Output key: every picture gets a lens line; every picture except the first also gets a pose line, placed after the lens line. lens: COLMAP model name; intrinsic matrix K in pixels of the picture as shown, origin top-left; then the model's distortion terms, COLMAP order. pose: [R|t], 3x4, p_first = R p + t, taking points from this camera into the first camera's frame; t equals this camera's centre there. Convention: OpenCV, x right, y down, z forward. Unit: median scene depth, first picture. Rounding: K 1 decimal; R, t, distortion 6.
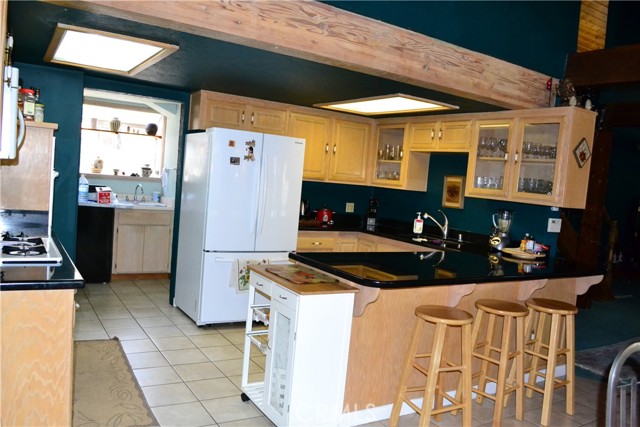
lens RADIAL K [[515.5, 0, 317.7], [0, 515.5, 214.4], [0, 0, 1]] dist [-0.004590, -0.000740]
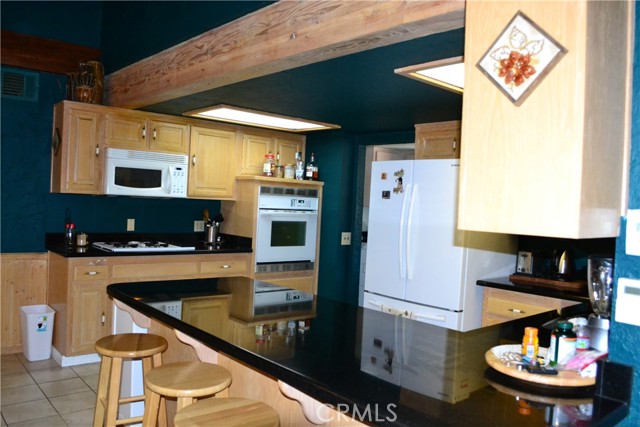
lens RADIAL K [[515.5, 0, 318.4], [0, 515.5, 210.8], [0, 0, 1]] dist [-0.004590, -0.000740]
pose [[0.165063, -0.065012, -0.984138, 0.715666], [-0.098289, 0.991774, -0.082002, 0.010745], [0.981373, 0.110266, 0.157315, 0.743781]]
